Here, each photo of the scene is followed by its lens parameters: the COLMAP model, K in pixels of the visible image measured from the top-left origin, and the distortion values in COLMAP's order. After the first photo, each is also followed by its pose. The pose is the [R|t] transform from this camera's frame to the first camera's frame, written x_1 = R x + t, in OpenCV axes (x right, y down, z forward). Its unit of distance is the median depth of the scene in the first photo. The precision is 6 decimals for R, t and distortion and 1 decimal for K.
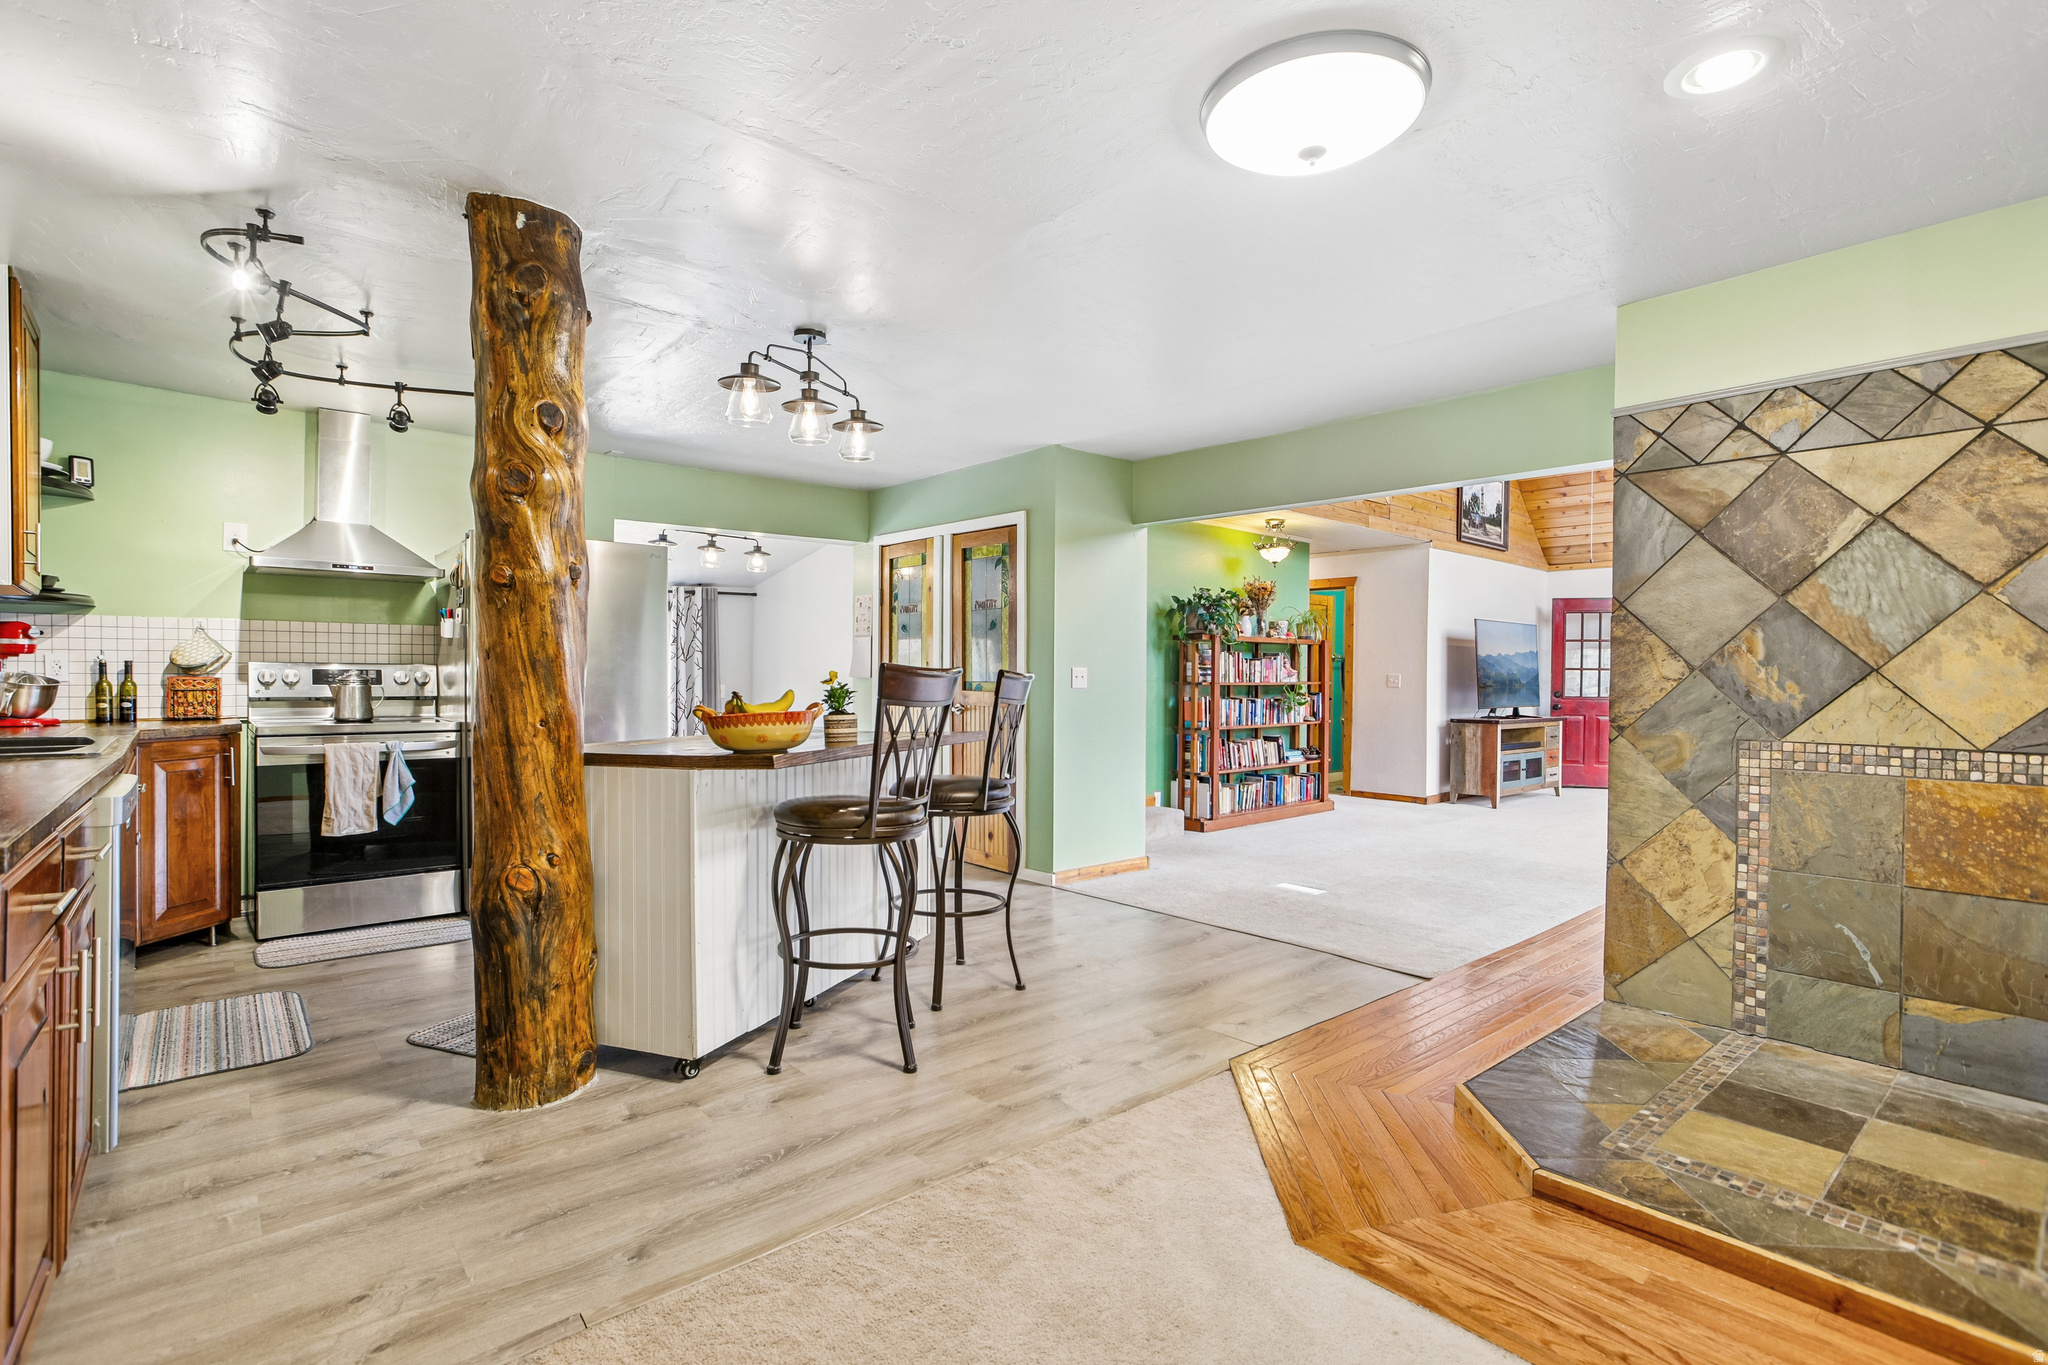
lens RADIAL K [[983.9, 0, 1021.4], [0, 983.9, 687.3], [0, 0, 1]] dist [-0.036126, 0.020808]
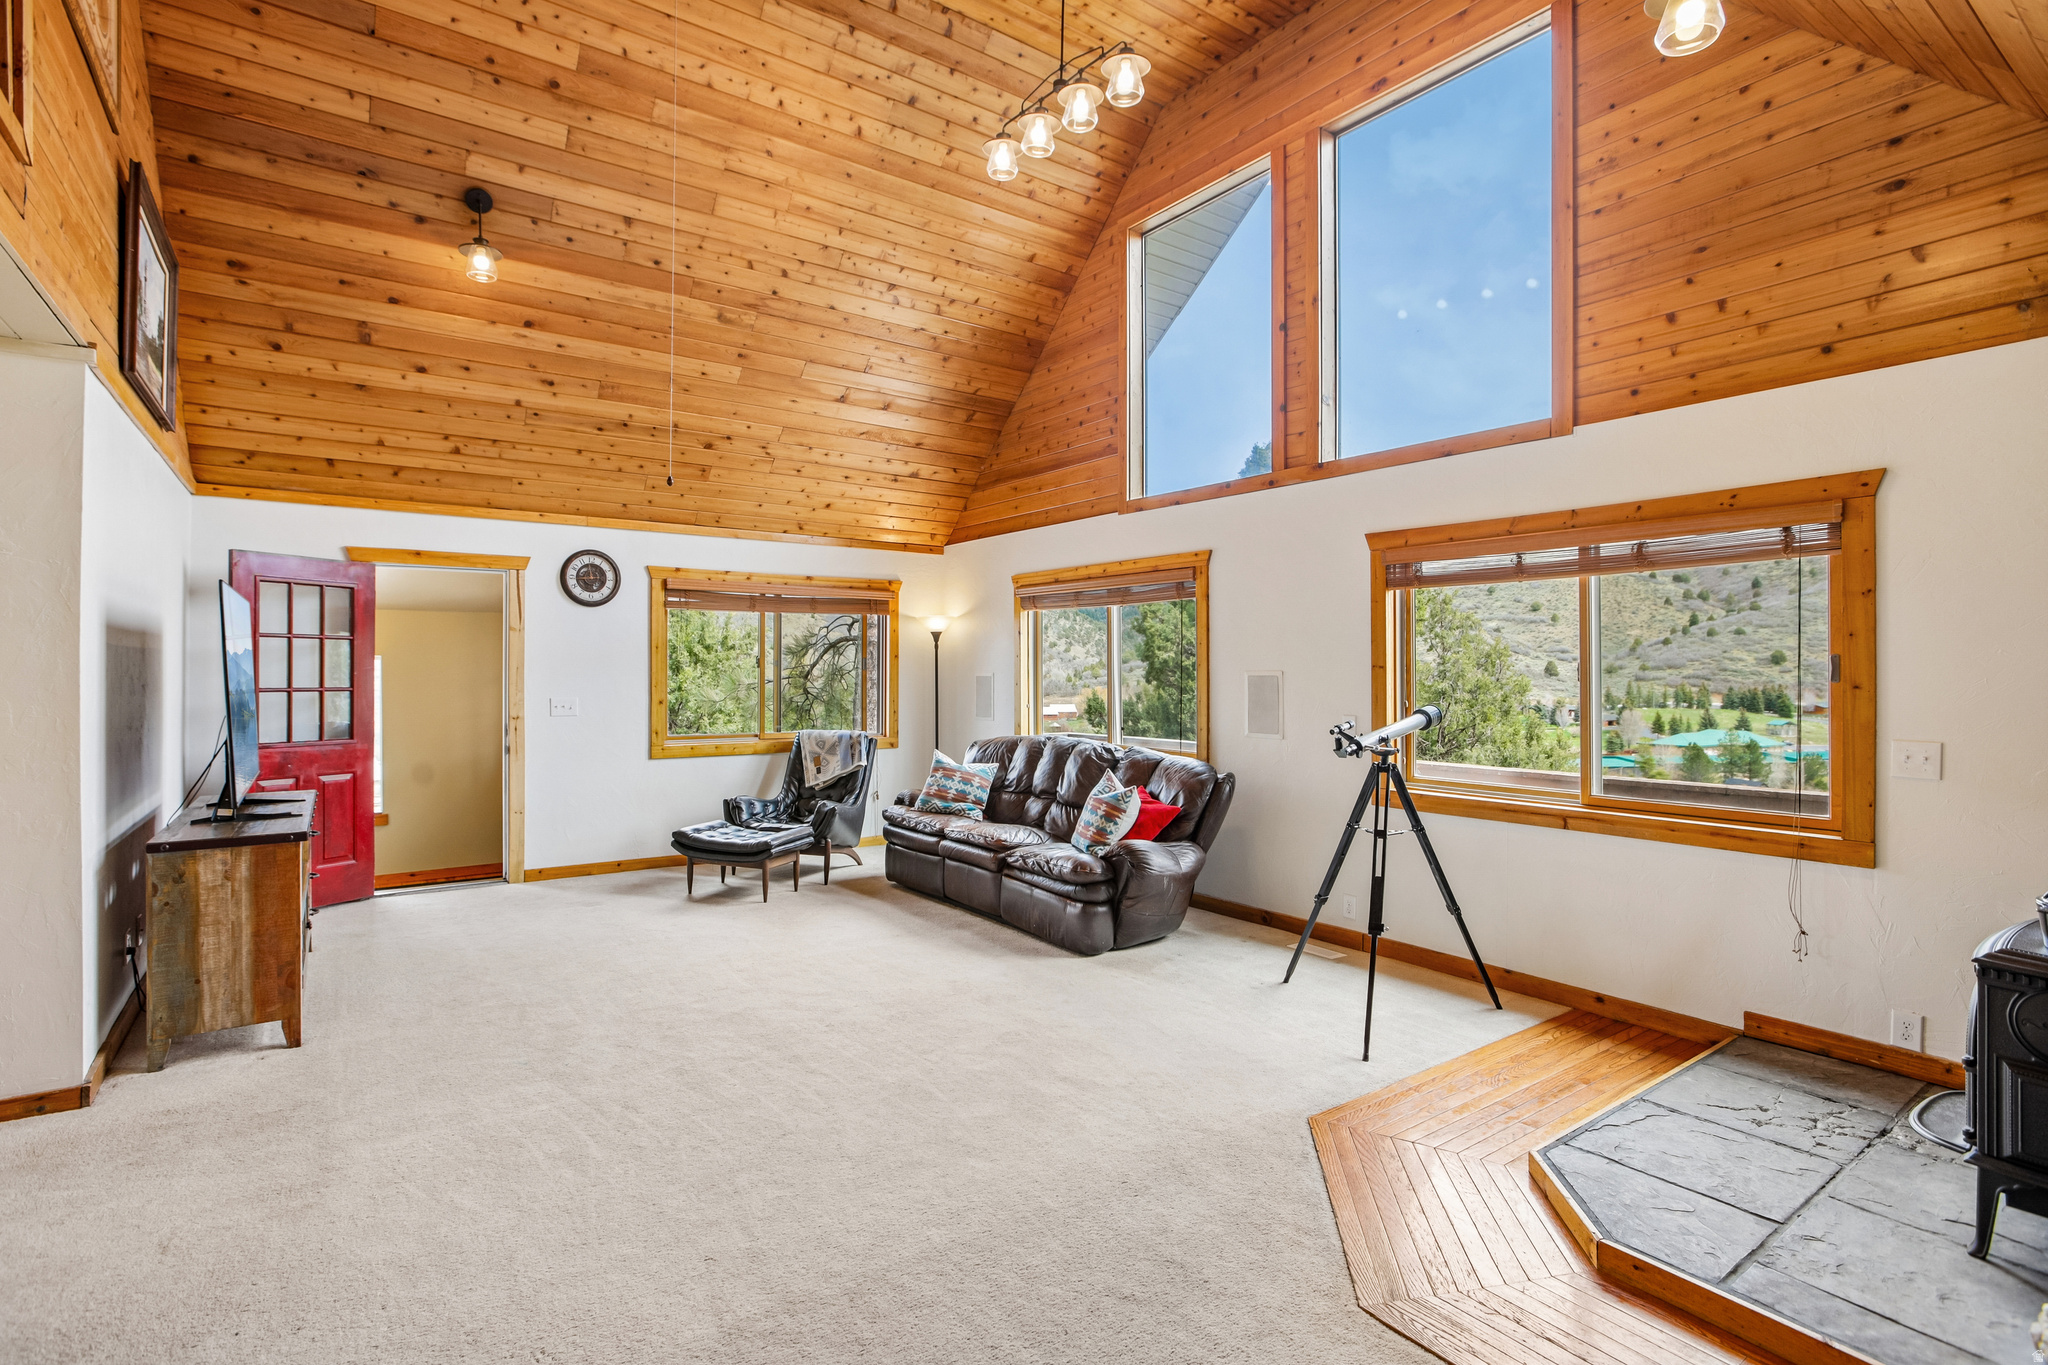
lens RADIAL K [[983.9, 0, 1017.5], [0, 983.9, 674.0], [0, 0, 1]] dist [-0.036126, 0.020808]
pose [[0.111781, -0.010508, 0.993677, 0.122445], [0.008159, 0.999920, 0.009656, -0.036978], [-0.993699, 0.007028, 0.111858, 0.699715]]
